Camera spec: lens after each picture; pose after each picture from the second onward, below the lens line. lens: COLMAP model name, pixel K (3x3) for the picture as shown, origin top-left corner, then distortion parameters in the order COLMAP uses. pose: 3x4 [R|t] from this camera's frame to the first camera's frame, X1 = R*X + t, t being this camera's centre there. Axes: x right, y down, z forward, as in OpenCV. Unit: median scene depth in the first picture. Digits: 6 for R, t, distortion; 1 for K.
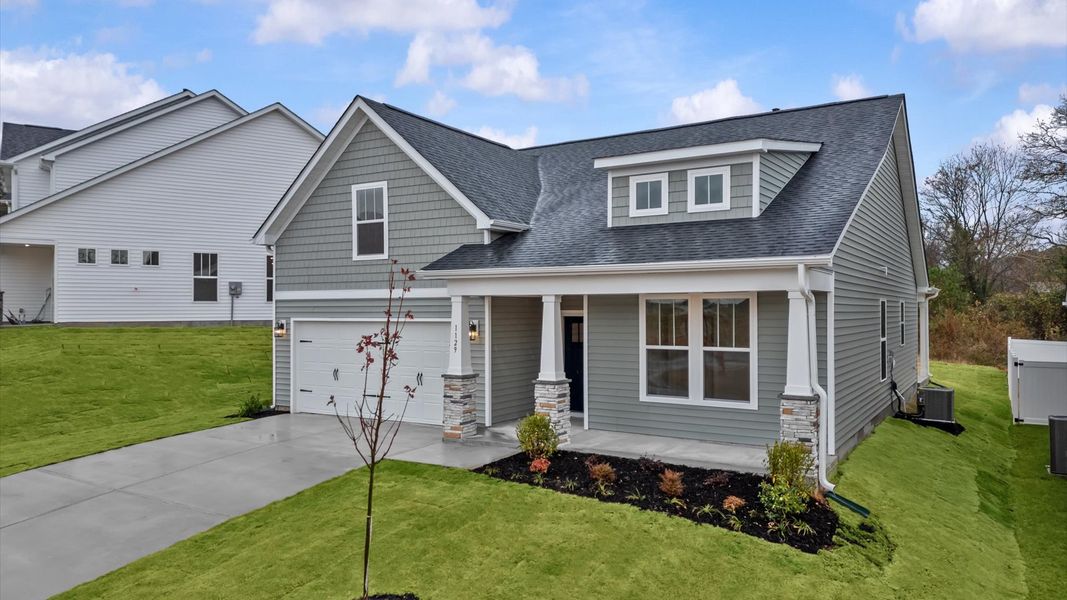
lens RADIAL K [[757.2, 0, 523.7], [0, 757.2, 305.7], [0, 0, 1]] dist [0.048153, -0.008309]
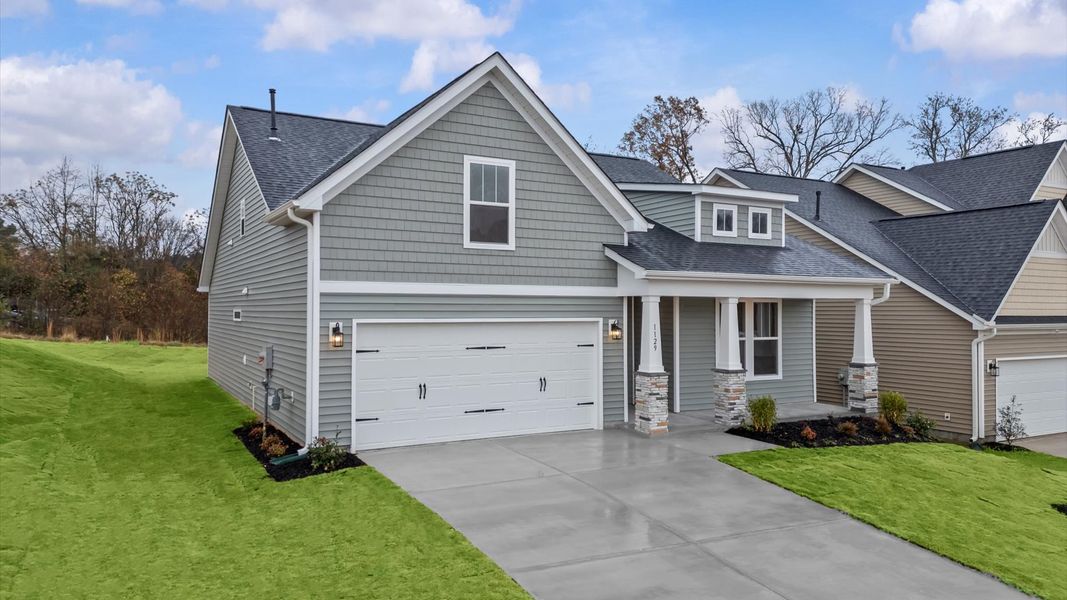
lens RADIAL K [[757.2, 0, 532.2], [0, 757.2, 301.0], [0, 0, 1]] dist [0.048153, -0.008309]
pose [[0.473515, 0.014674, 0.880664, -1.041488], [-0.008218, 0.999891, -0.012242, 0.007822], [-0.880748, -0.001441, 0.473584, 0.634882]]
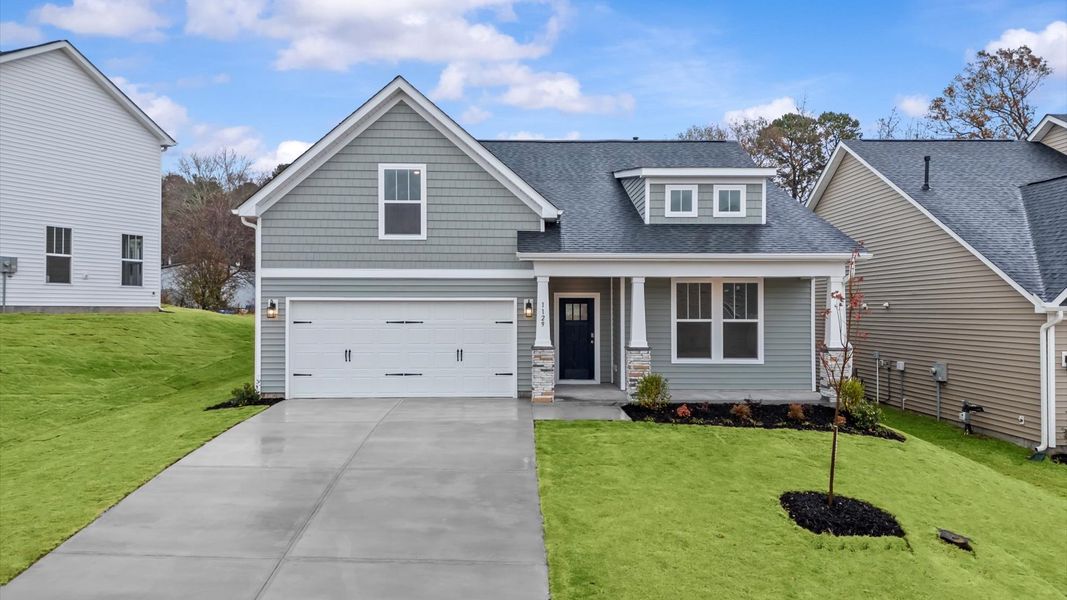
lens RADIAL K [[757.2, 0, 530.6], [0, 757.2, 298.6], [0, 0, 1]] dist [0.048153, -0.008309]
pose [[0.835833, 0.011303, 0.548868, -0.695101], [-0.006676, 0.999923, -0.010425, 0.031109], [-0.548943, 0.005049, 0.835844, 0.070407]]
